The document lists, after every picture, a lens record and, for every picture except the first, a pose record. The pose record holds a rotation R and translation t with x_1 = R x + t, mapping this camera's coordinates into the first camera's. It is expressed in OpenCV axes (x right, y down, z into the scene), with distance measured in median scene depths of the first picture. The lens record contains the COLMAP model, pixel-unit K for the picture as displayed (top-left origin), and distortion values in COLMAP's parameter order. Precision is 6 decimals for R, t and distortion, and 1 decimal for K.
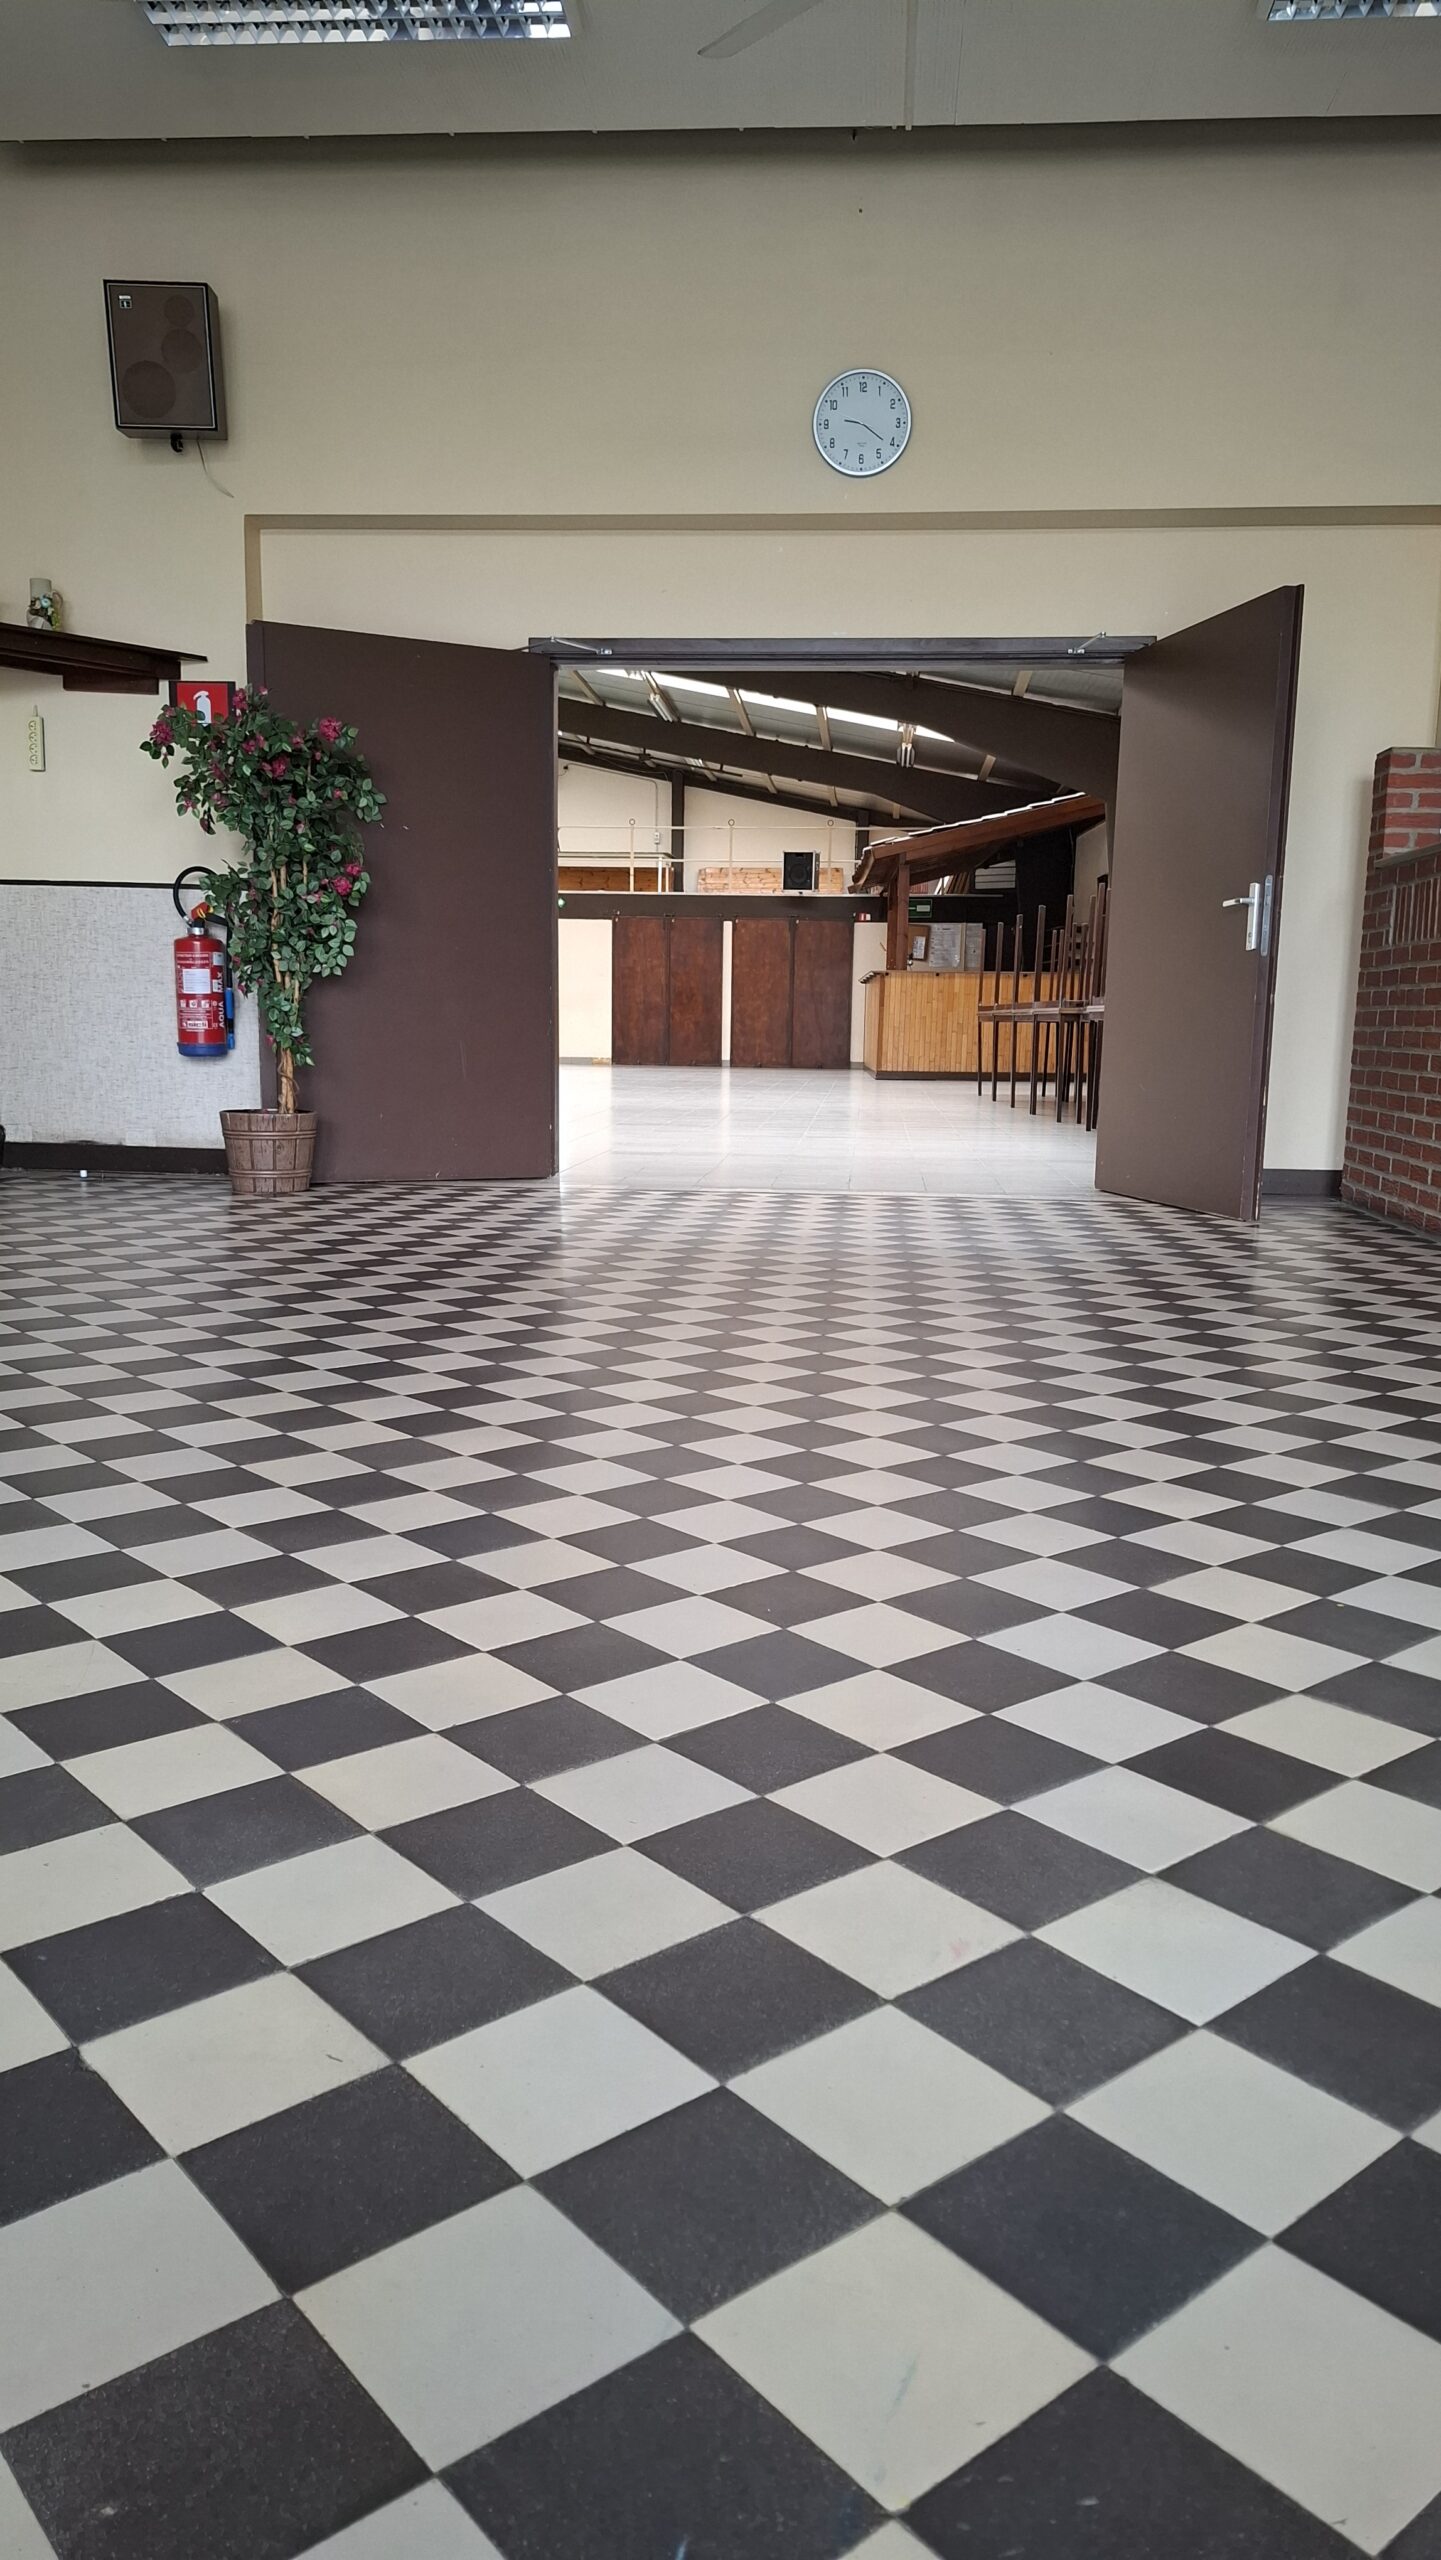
lens RADIAL K [[1768.3, 0, 732.6], [0, 1768.3, 1295.8], [0, 0, 1]] dist [0.111224, -0.155846]
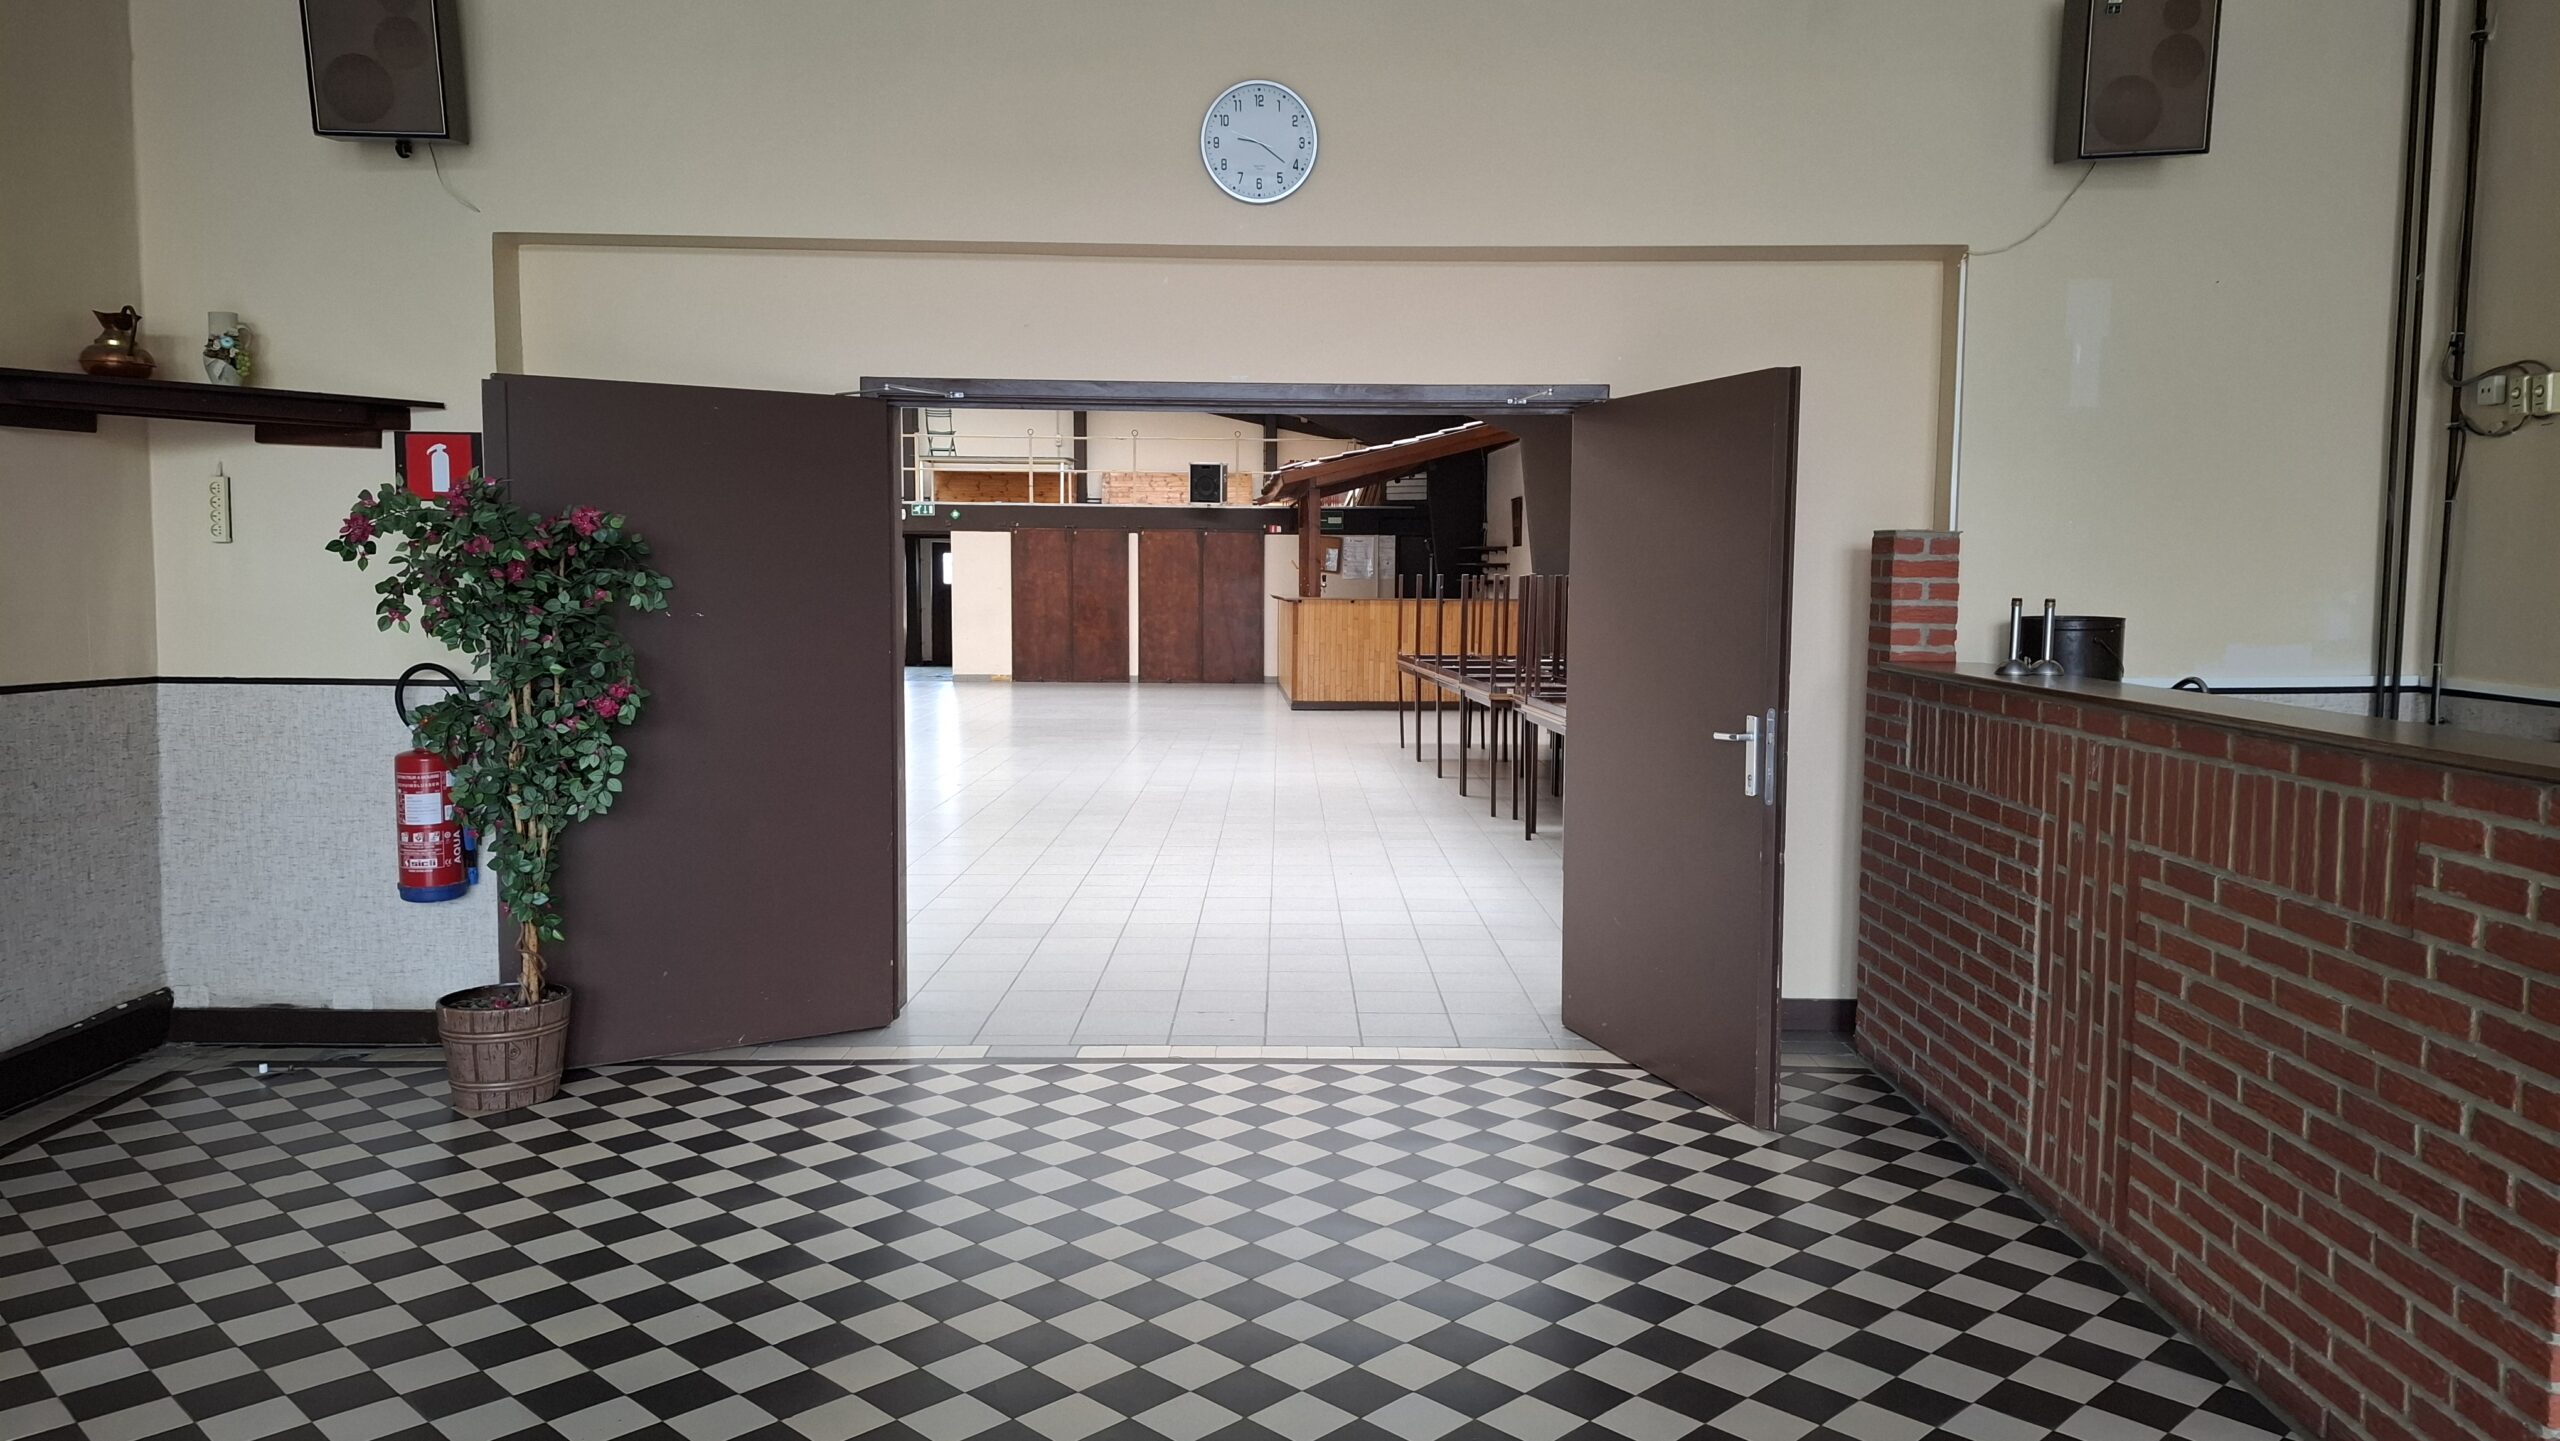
lens RADIAL K [[1768.3, 0, 1305.2], [0, 1768.3, 727.5], [0, 0, 1]] dist [0.111224, -0.155846]
pose [[0.995987, -0.016123, 0.088039, 0.005516], [0.022122, 0.997467, -0.067598, -0.054702], [-0.086726, 0.069275, 0.993821, 0.067003]]
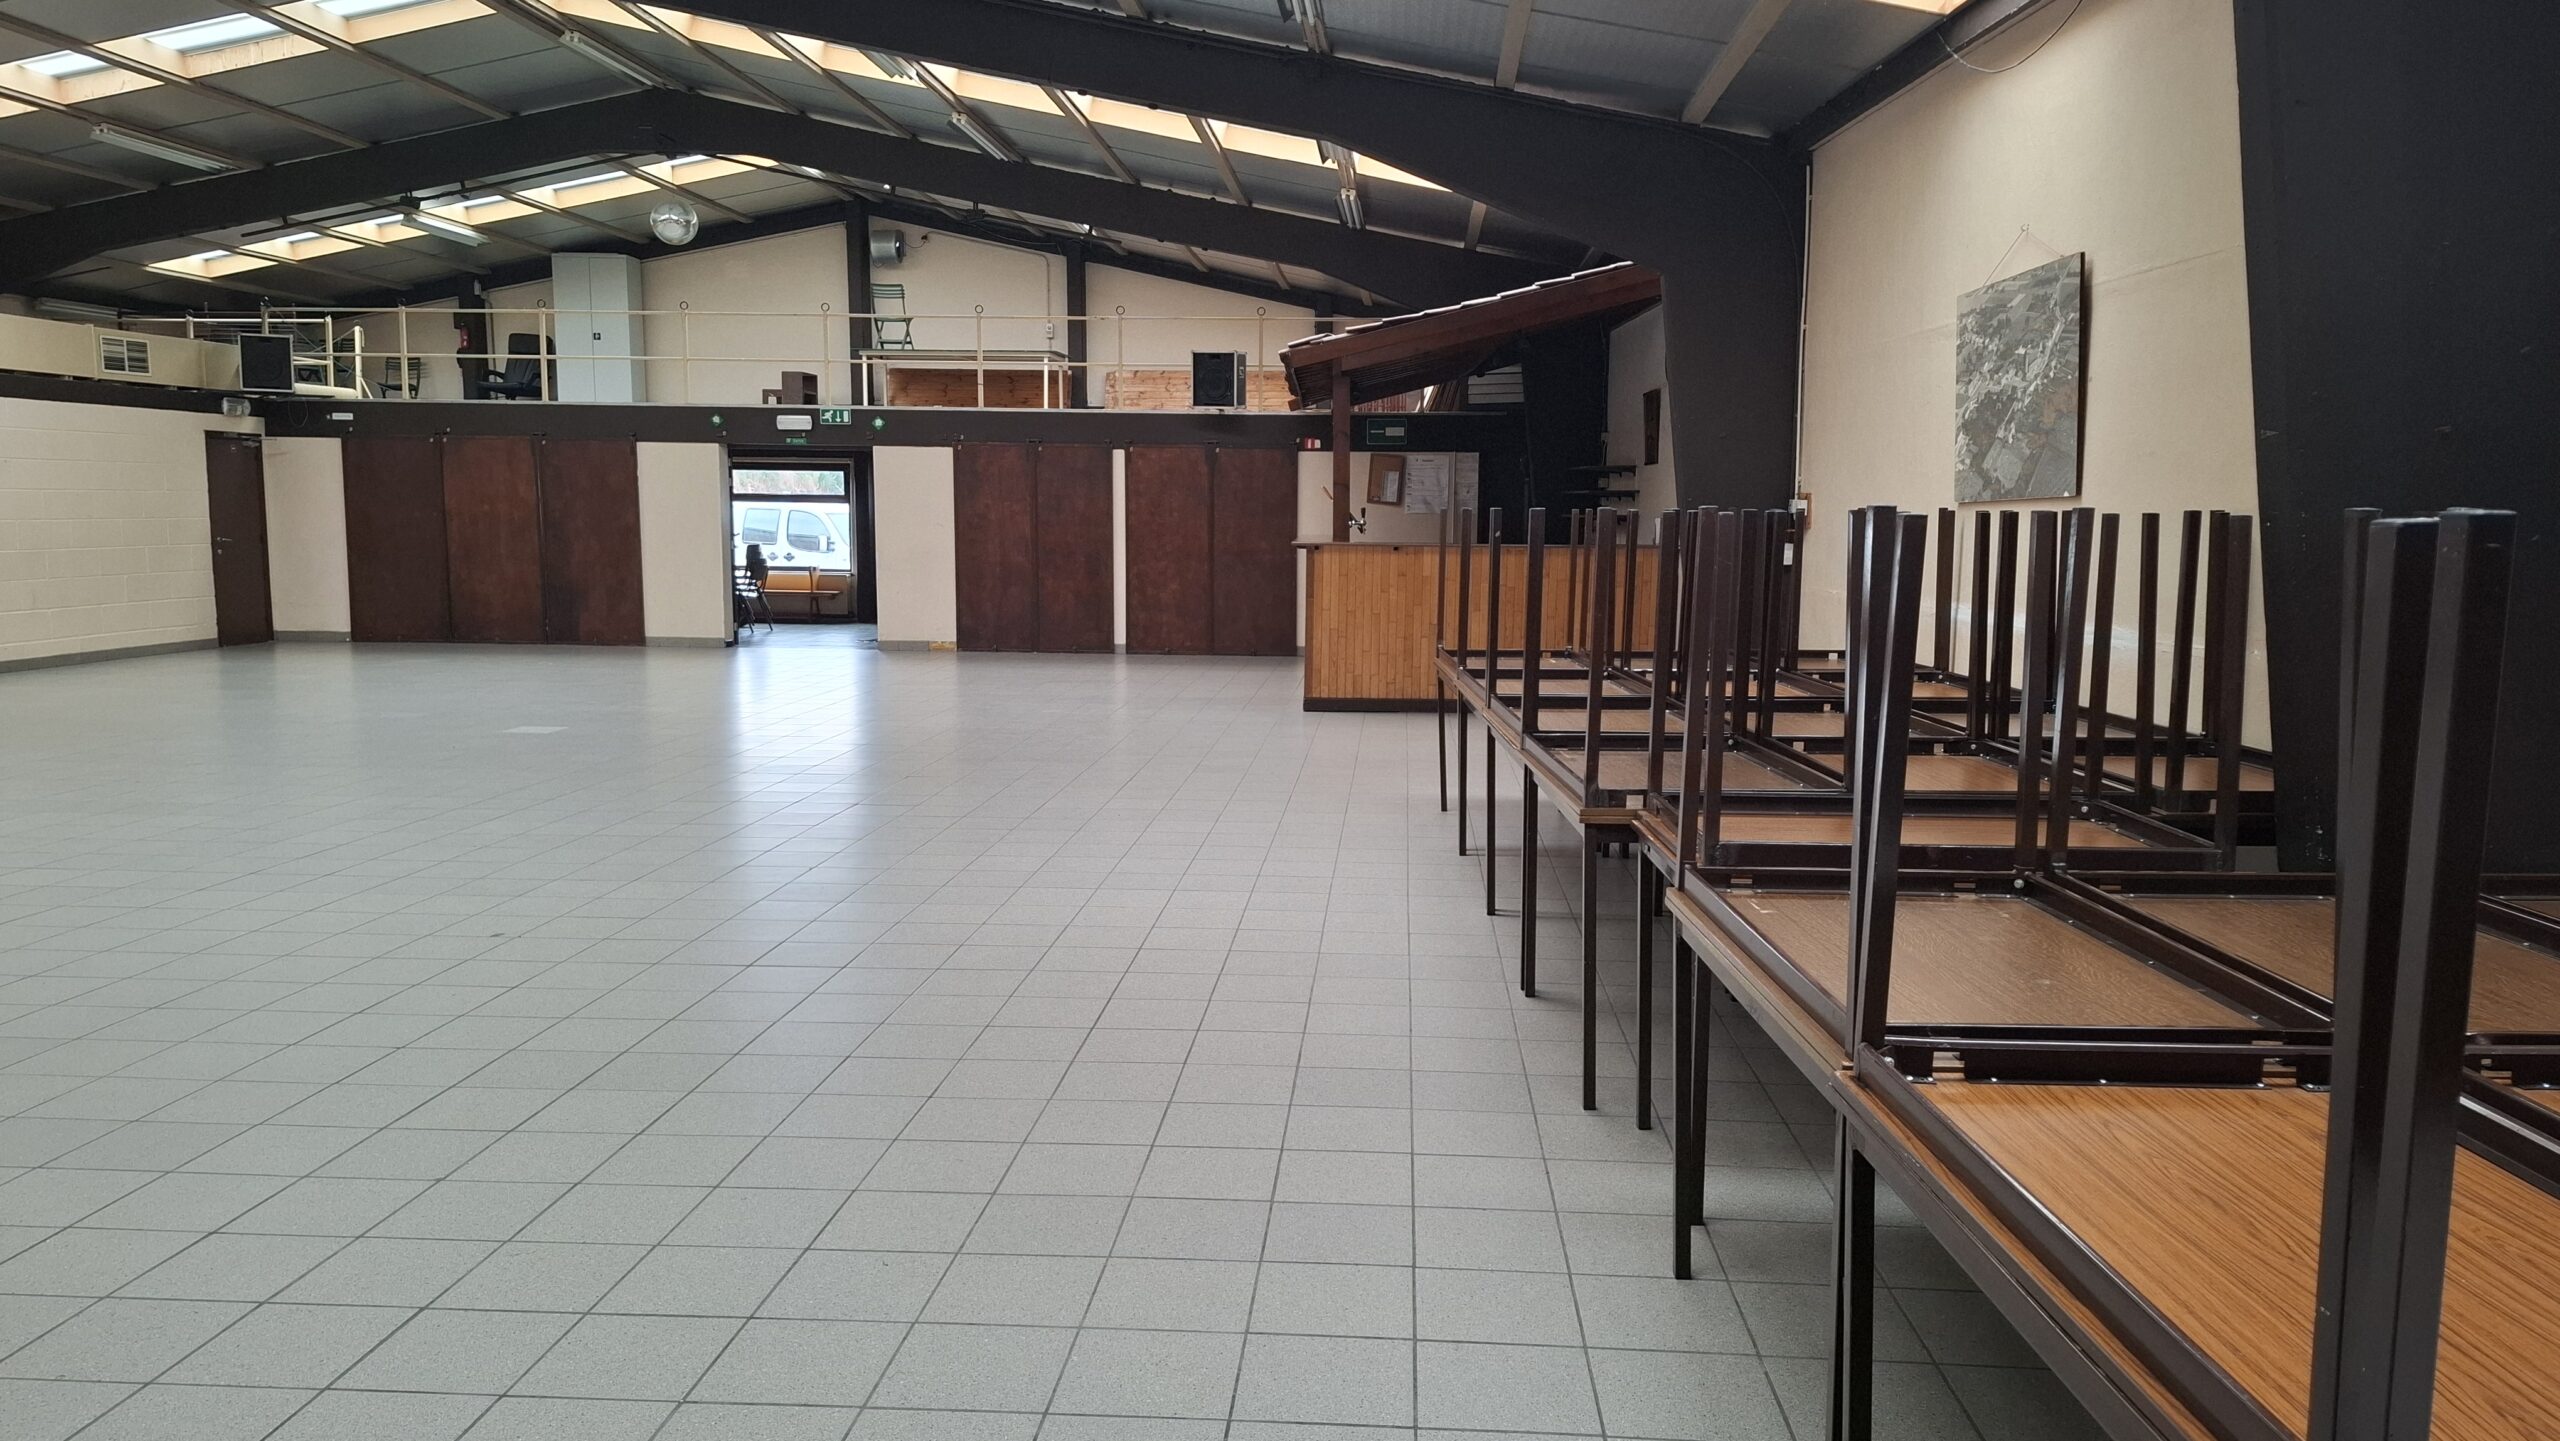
lens RADIAL K [[1778.8, 0, 1315.1], [0, 1778.8, 709.0], [0, 0, 1]] dist [0.106030, -0.158216]
pose [[0.999662, -0.008150, 0.024703, 0.078363], [0.009175, 0.999090, -0.041653, -0.108993], [-0.024341, 0.041865, 0.998827, 0.415526]]
